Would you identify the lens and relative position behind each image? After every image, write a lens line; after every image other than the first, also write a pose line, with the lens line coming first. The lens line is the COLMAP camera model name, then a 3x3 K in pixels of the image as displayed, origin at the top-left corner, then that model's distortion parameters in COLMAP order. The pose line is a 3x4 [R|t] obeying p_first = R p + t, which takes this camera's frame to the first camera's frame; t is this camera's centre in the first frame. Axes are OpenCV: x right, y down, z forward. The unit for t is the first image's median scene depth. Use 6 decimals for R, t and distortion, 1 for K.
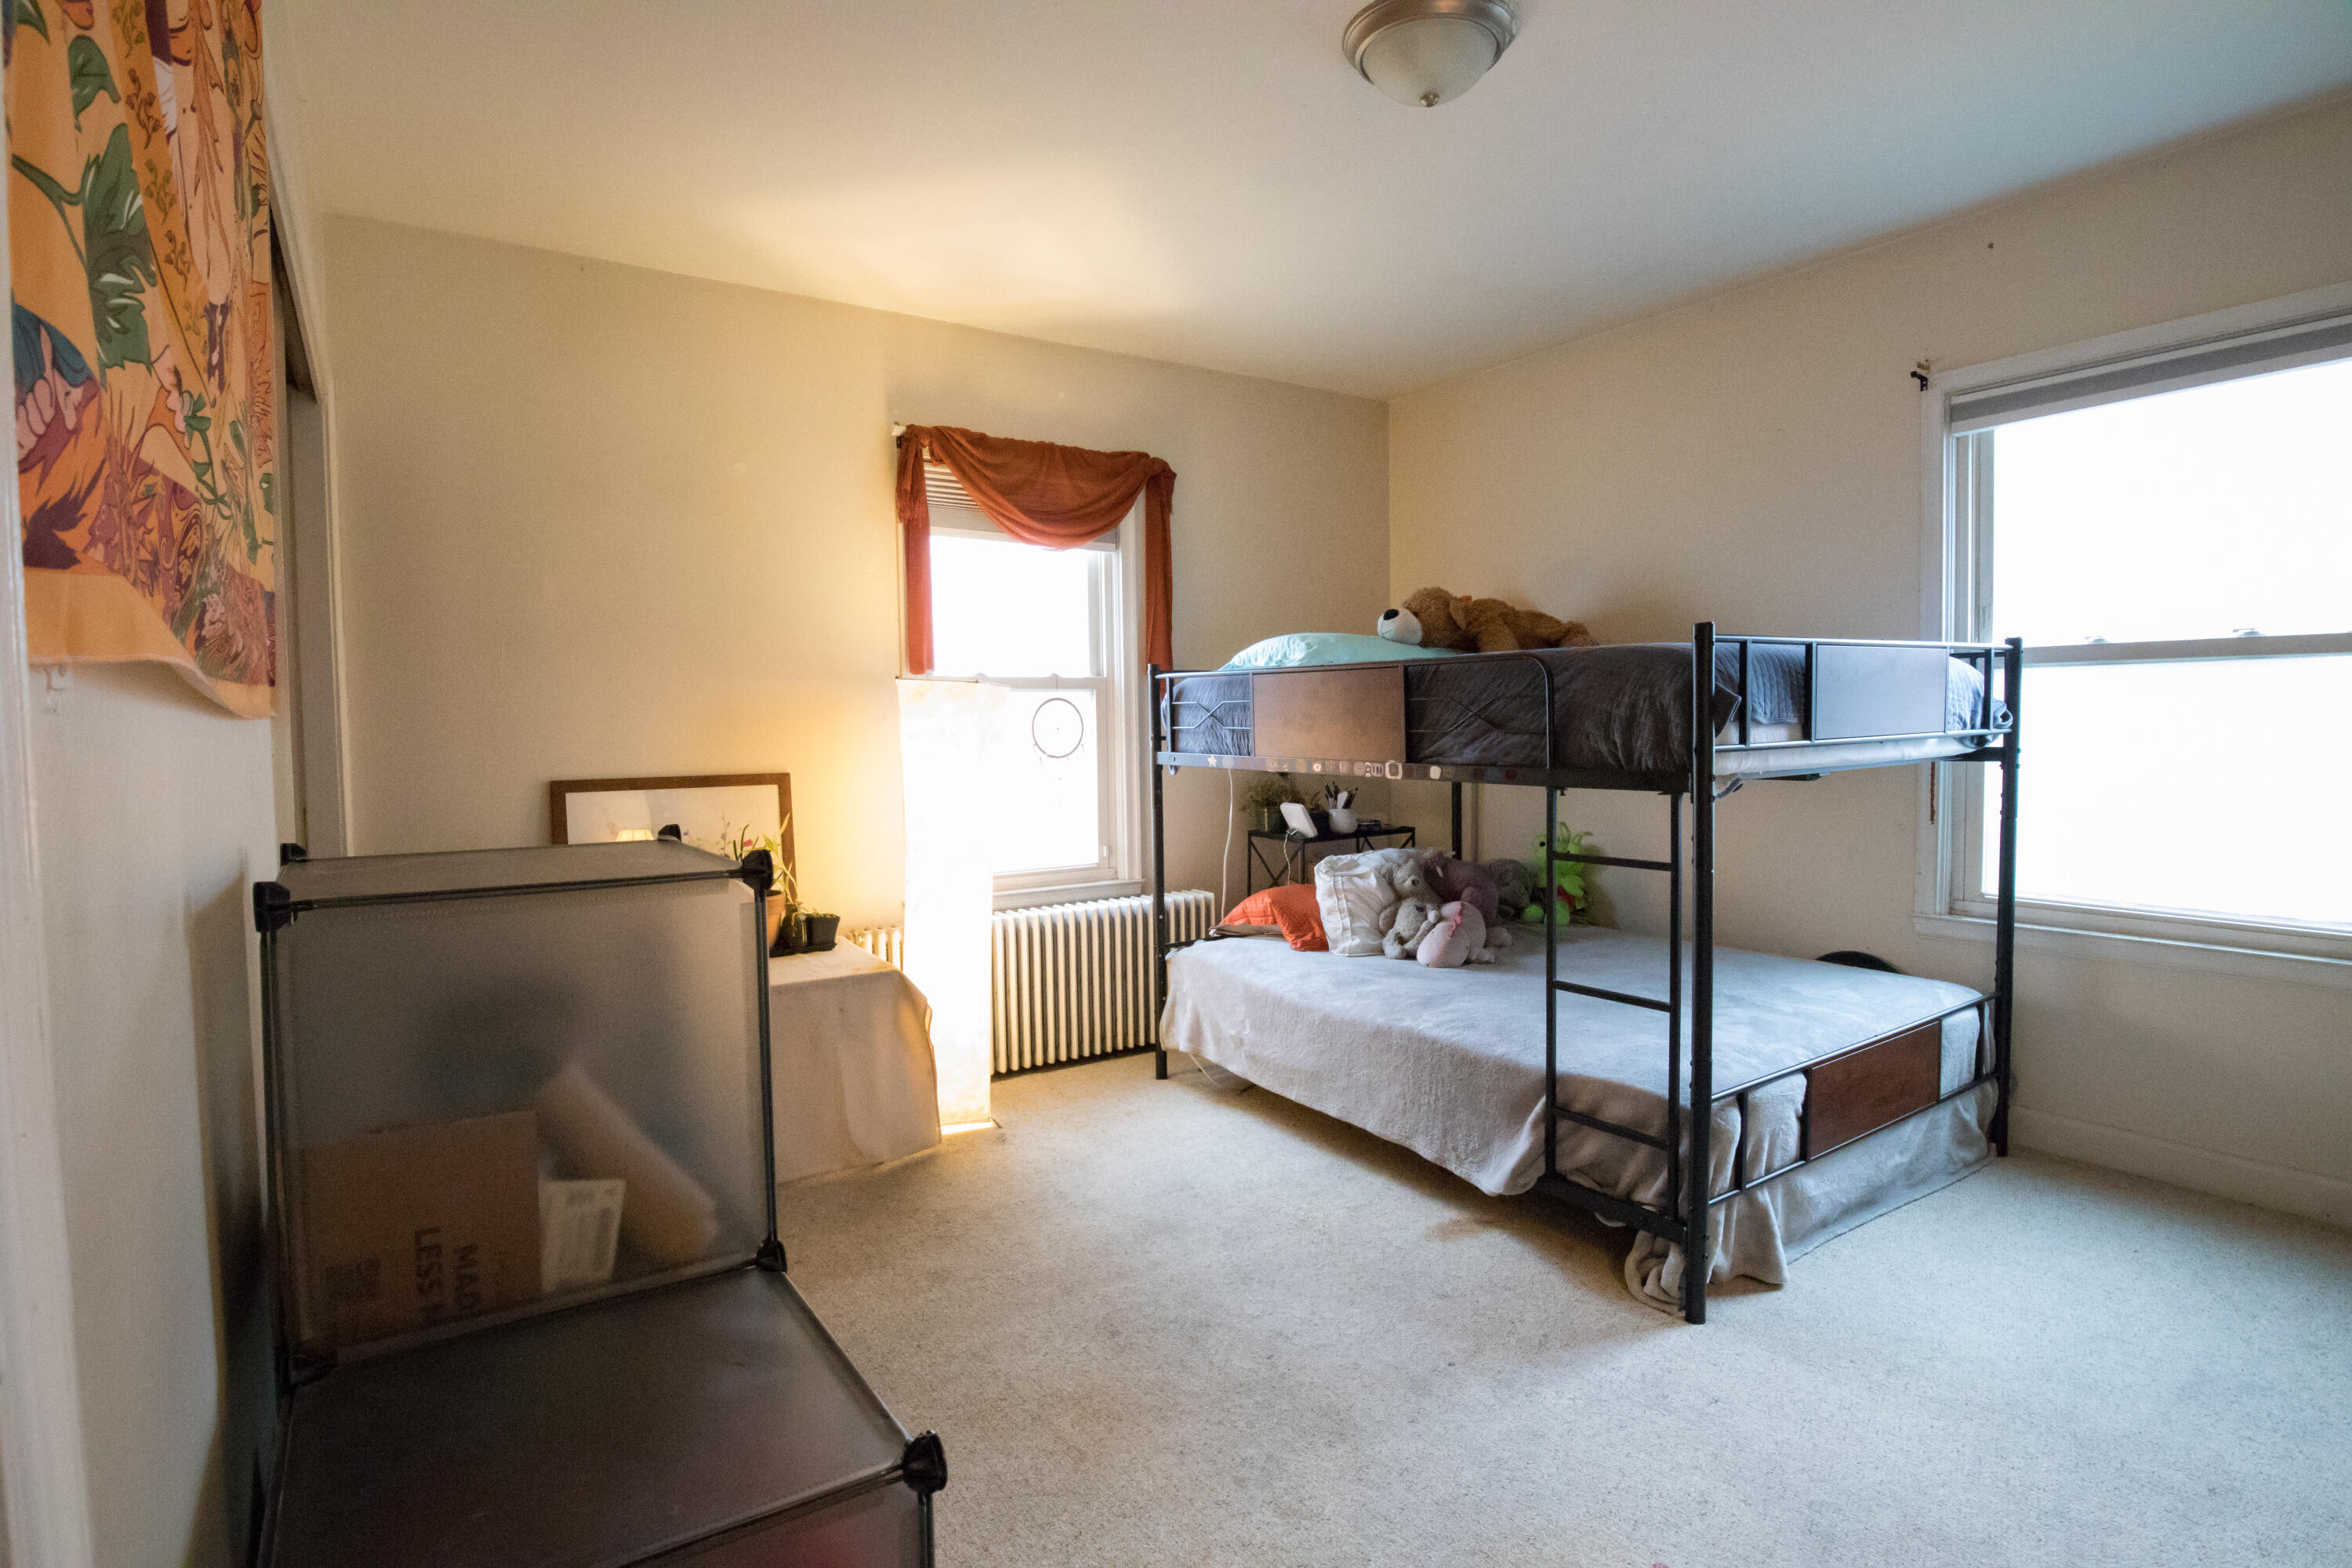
lens RADIAL K [[1188.8, 0, 1176.0], [0, 1188.8, 784.0], [0, 0, 1]] dist [-0.059435, 0.015767]
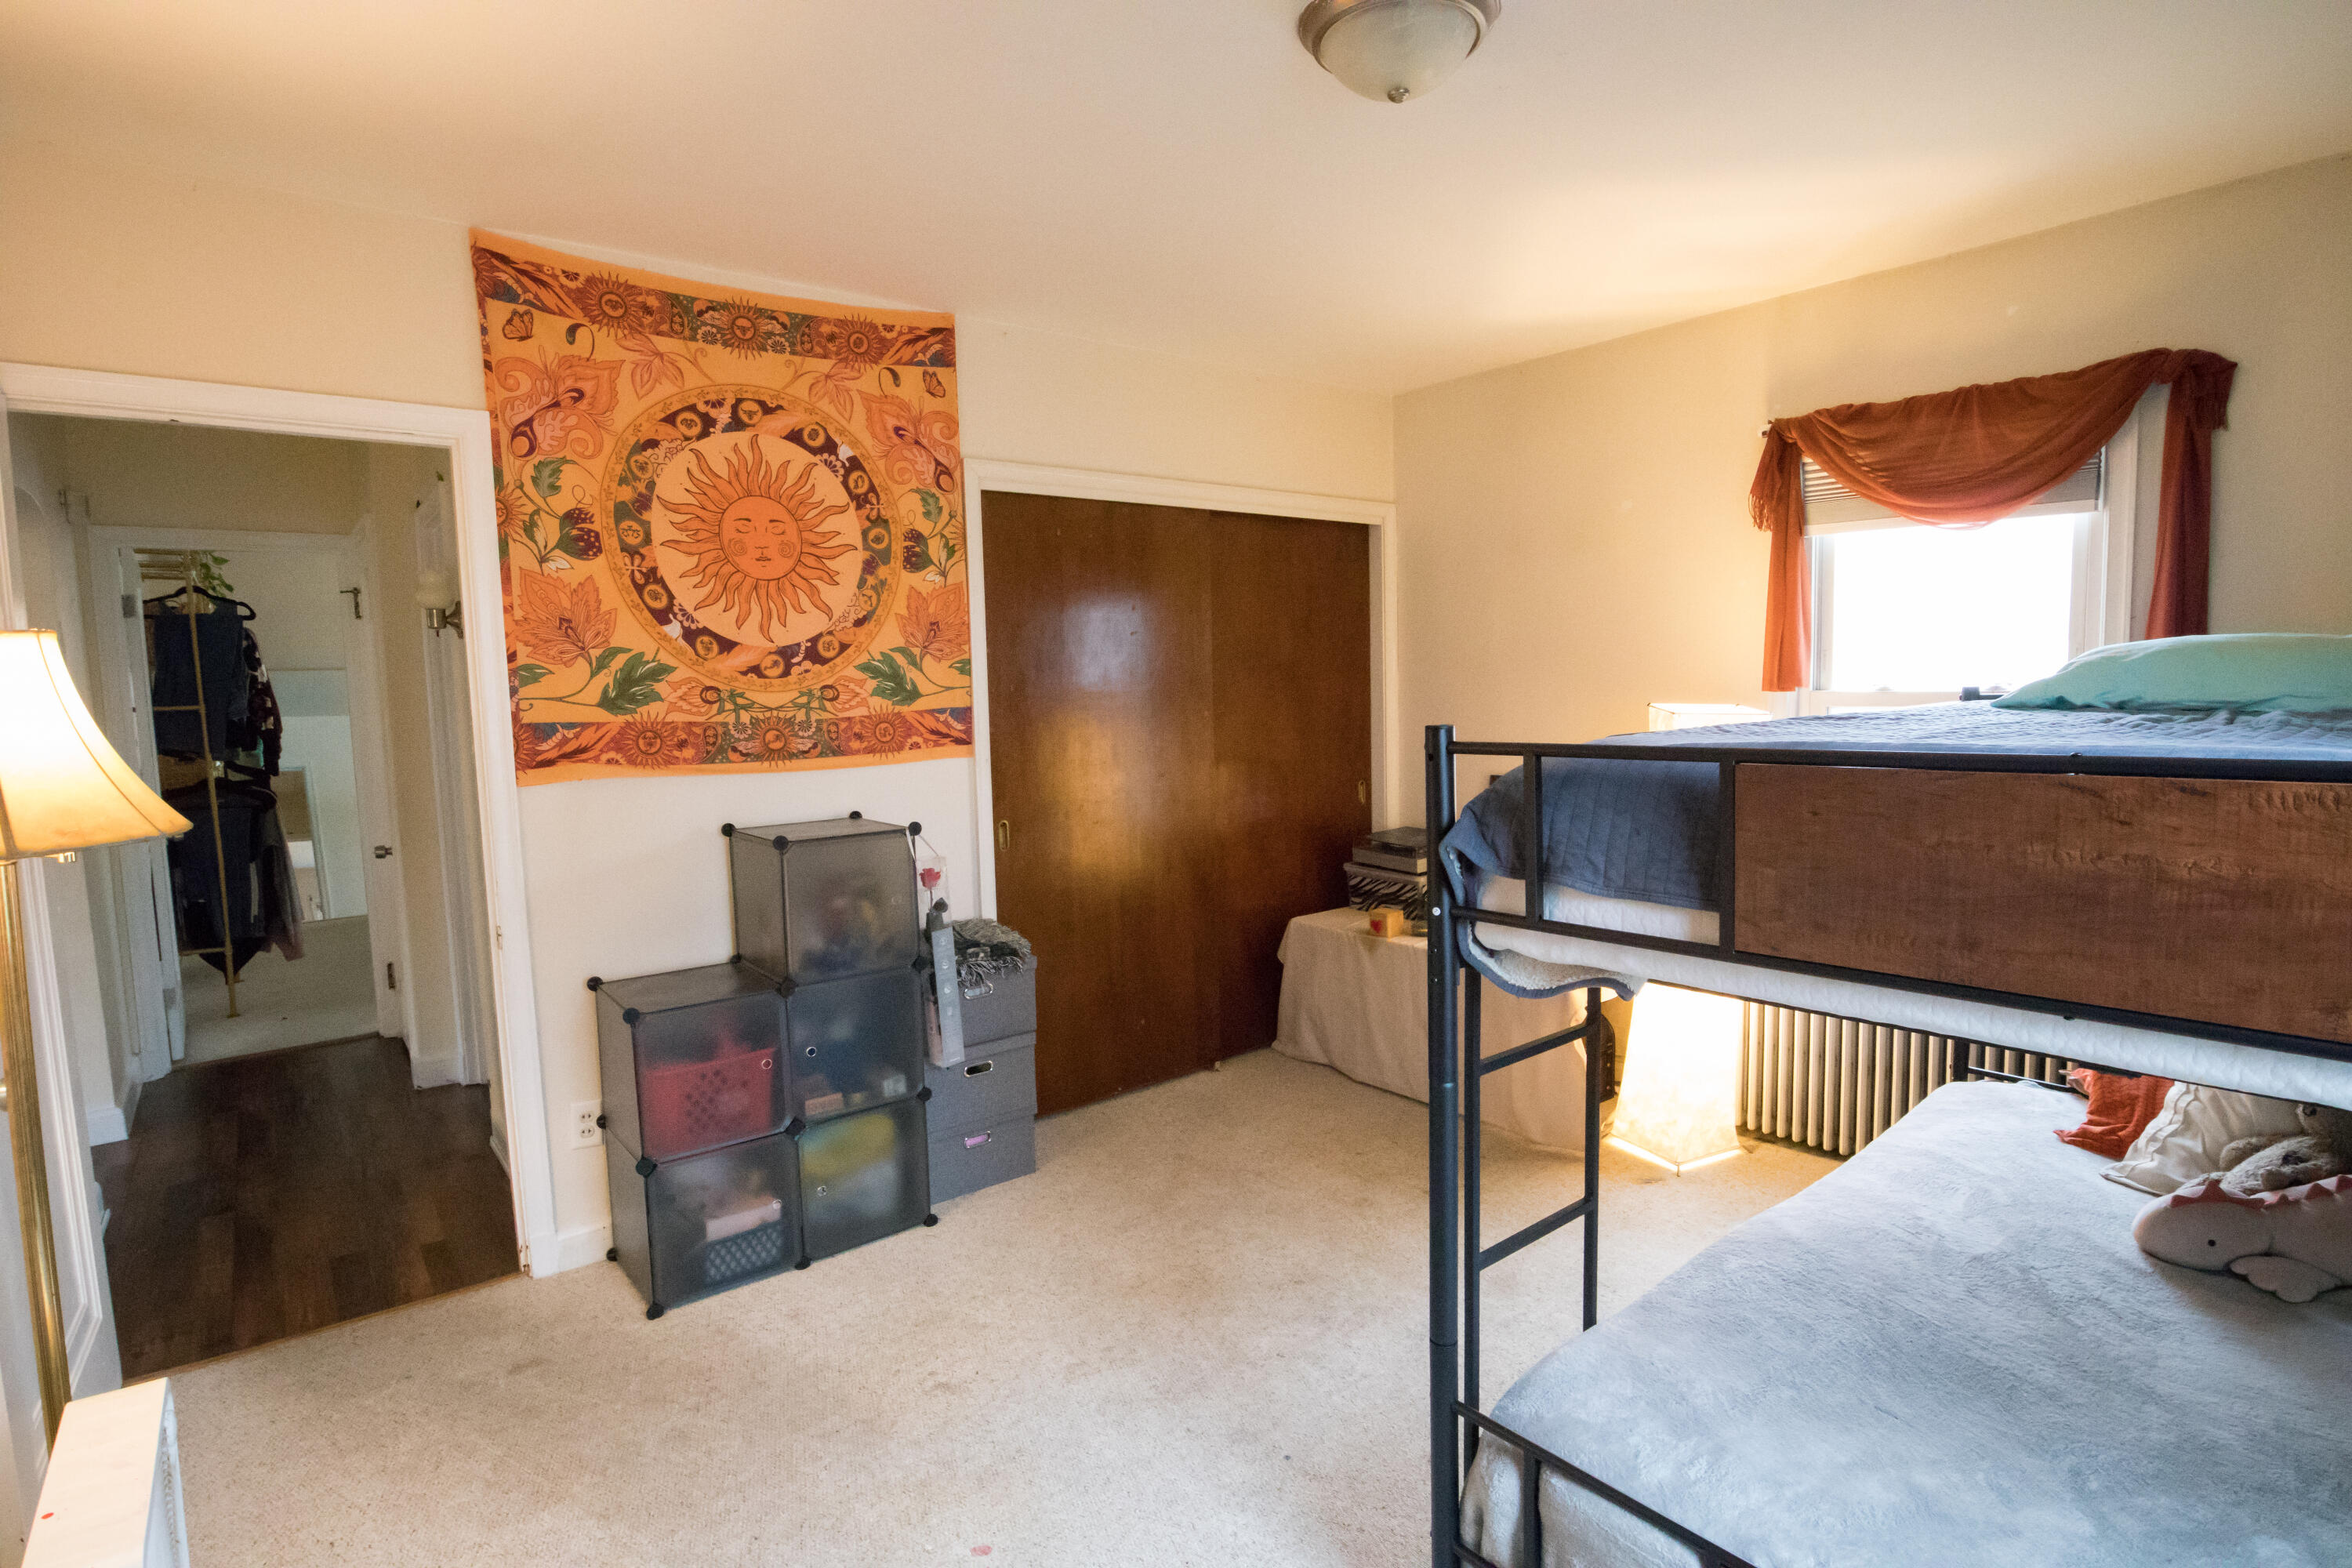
lens RADIAL K [[1188.8, 0, 1176.0], [0, 1188.8, 784.0], [0, 0, 1]] dist [-0.059435, 0.015767]
pose [[0.063972, 0.096850, -0.993241, 0.641712], [-0.028457, 0.995052, 0.095193, -0.091513], [0.997546, 0.022175, 0.066411, 0.457710]]
